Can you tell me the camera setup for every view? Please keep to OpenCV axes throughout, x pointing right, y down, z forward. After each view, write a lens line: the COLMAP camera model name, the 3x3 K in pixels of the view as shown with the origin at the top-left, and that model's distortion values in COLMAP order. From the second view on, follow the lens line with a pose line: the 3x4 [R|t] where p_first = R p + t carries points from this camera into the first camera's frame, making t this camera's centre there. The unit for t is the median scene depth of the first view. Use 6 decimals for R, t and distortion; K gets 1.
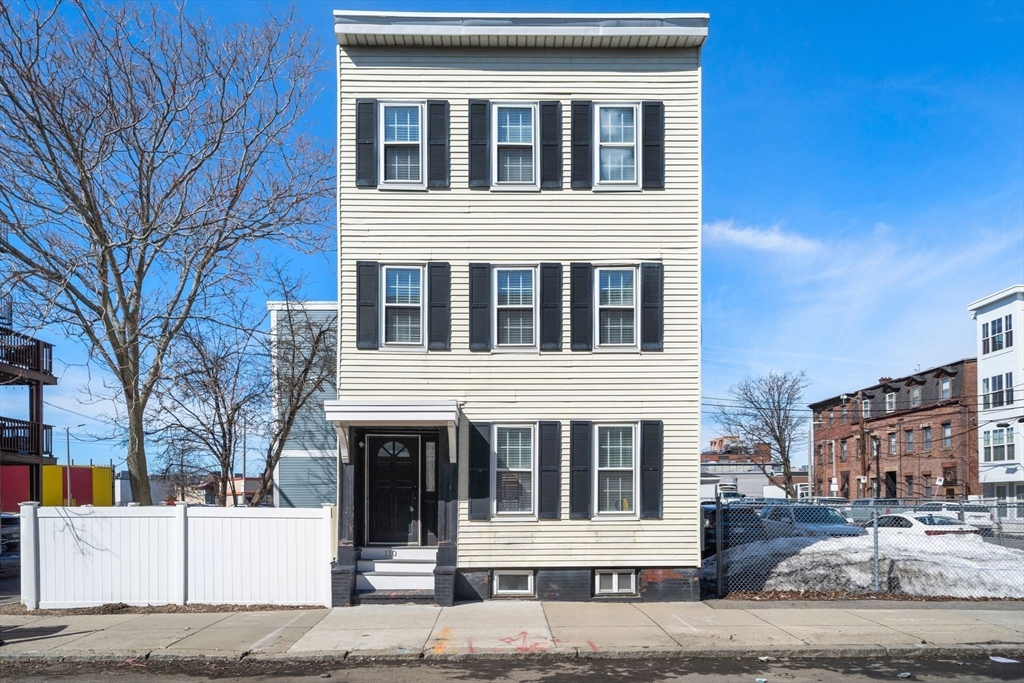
lens RADIAL K [[644.4, 0, 512.0], [0, 644.4, 341.5], [0, 0, 1]] dist [0.002020, 0.000935]
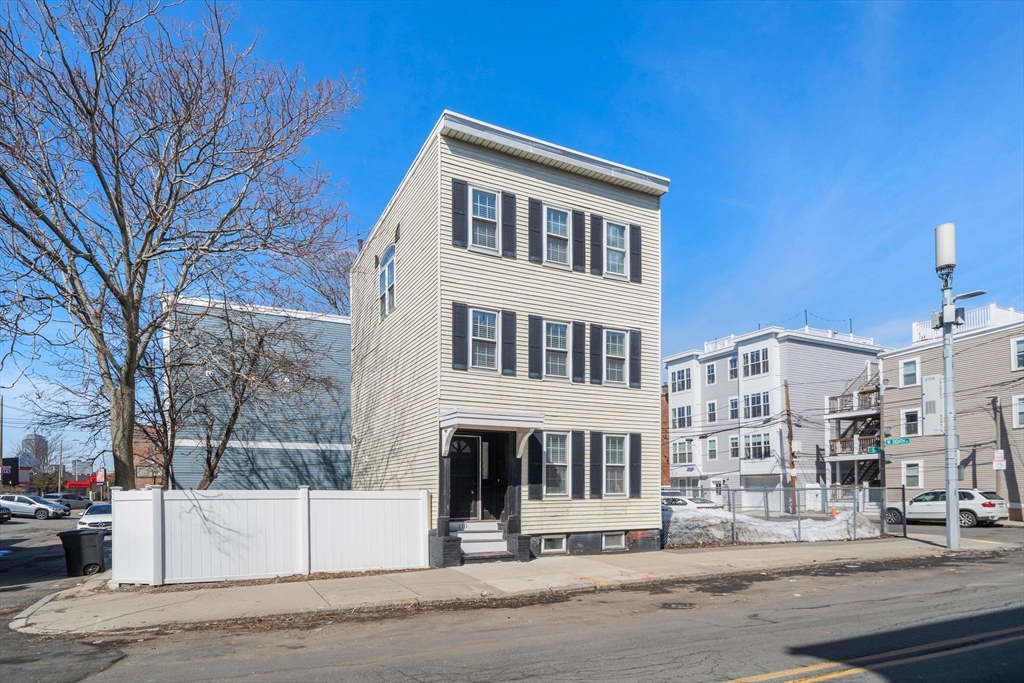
lens RADIAL K [[551.8, 0, 491.4], [0, 551.8, 328.6], [0, 0, 1]] dist [0.000050, -0.000600]
pose [[0.904055, 0.120516, 0.410074, -0.639982], [-0.102179, 0.992545, -0.066434, -0.003210], [-0.415023, 0.018159, 0.909630, -0.058750]]
